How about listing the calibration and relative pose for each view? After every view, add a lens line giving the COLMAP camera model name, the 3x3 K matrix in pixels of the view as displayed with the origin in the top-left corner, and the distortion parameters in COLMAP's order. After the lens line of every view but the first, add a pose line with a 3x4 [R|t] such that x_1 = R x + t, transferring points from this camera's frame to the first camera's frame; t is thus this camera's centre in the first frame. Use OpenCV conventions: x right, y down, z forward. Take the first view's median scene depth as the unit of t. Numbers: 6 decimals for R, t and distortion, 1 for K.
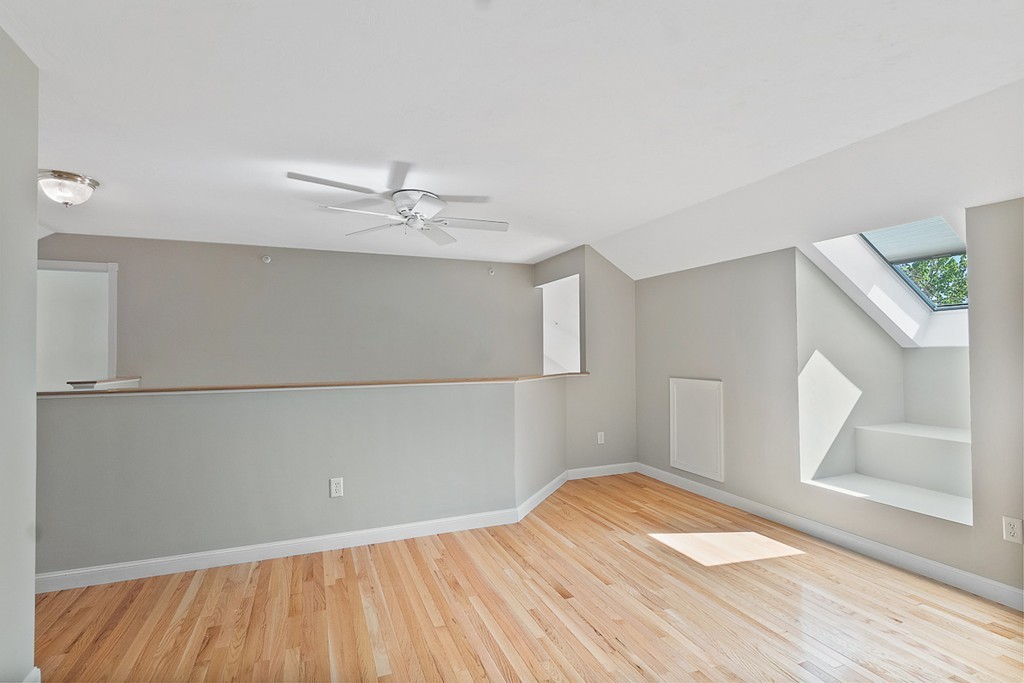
lens RADIAL K [[490.2, 0, 526.7], [0, 490.2, 345.8], [0, 0, 1]] dist [0.002196, 0.000555]
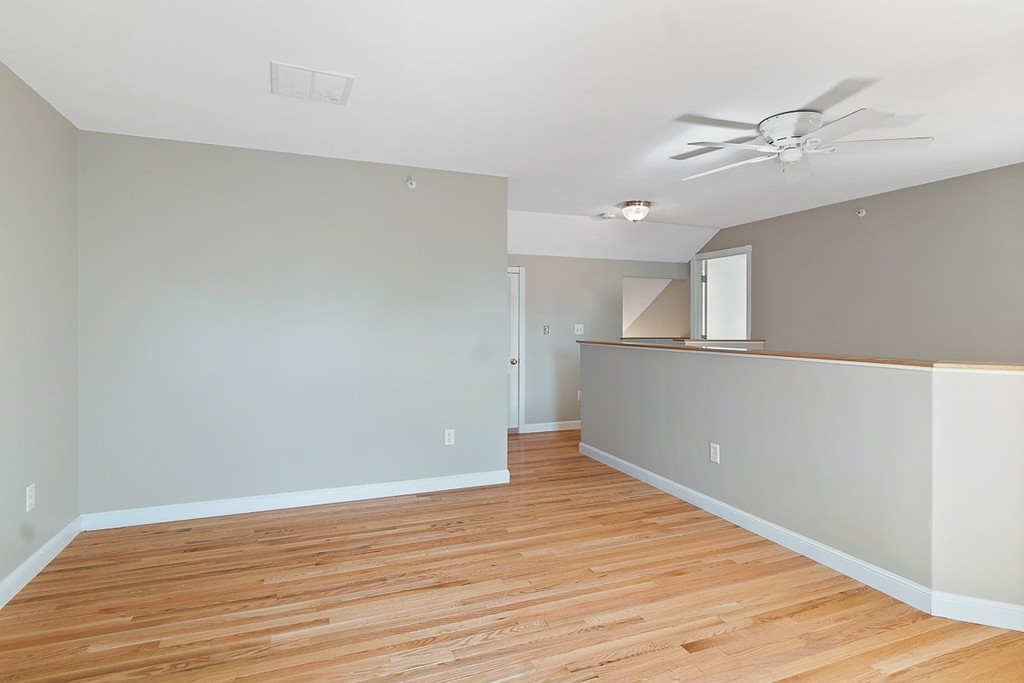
lens RADIAL K [[553.0, 0, 512.0], [0, 553.0, 341.5], [0, 0, 1]] dist [-0.003390, -0.000248]
pose [[-0.044180, 0.040370, -0.998208, 0.655506], [0.015102, 0.999096, 0.039737, 0.007169], [0.998909, -0.013319, -0.044750, 0.558008]]
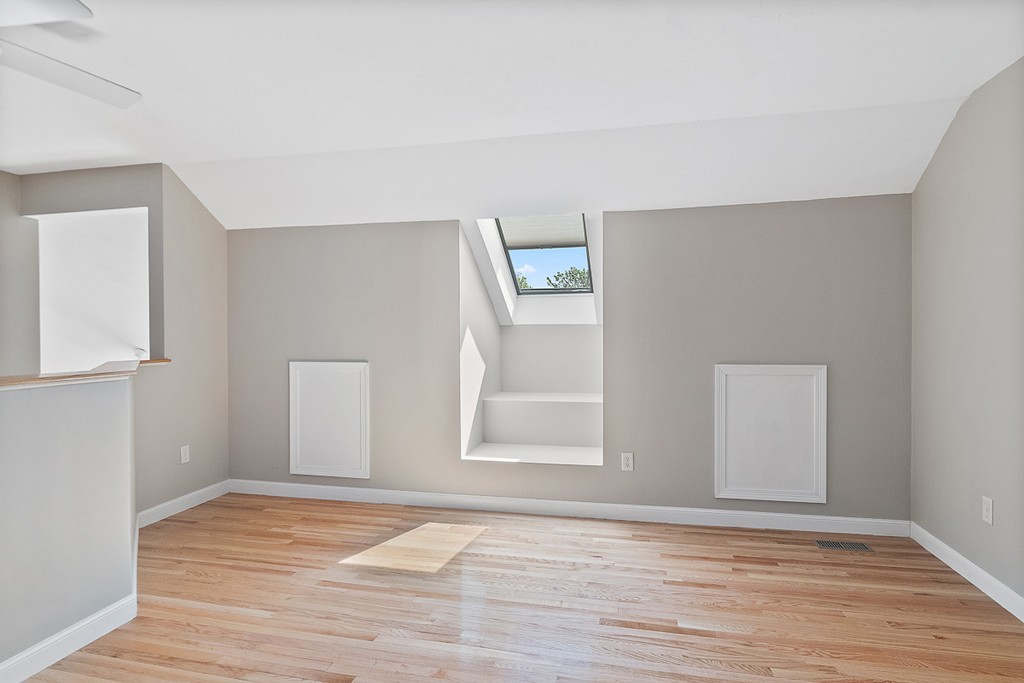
lens RADIAL K [[553.0, 0, 512.0], [0, 553.0, 341.5], [0, 0, 1]] dist [-0.003390, -0.000248]
pose [[0.599428, -0.012377, 0.800333, -0.279881], [-0.009291, 0.999706, 0.022418, 0.013105], [-0.800375, -0.020874, 0.599137, 0.261099]]
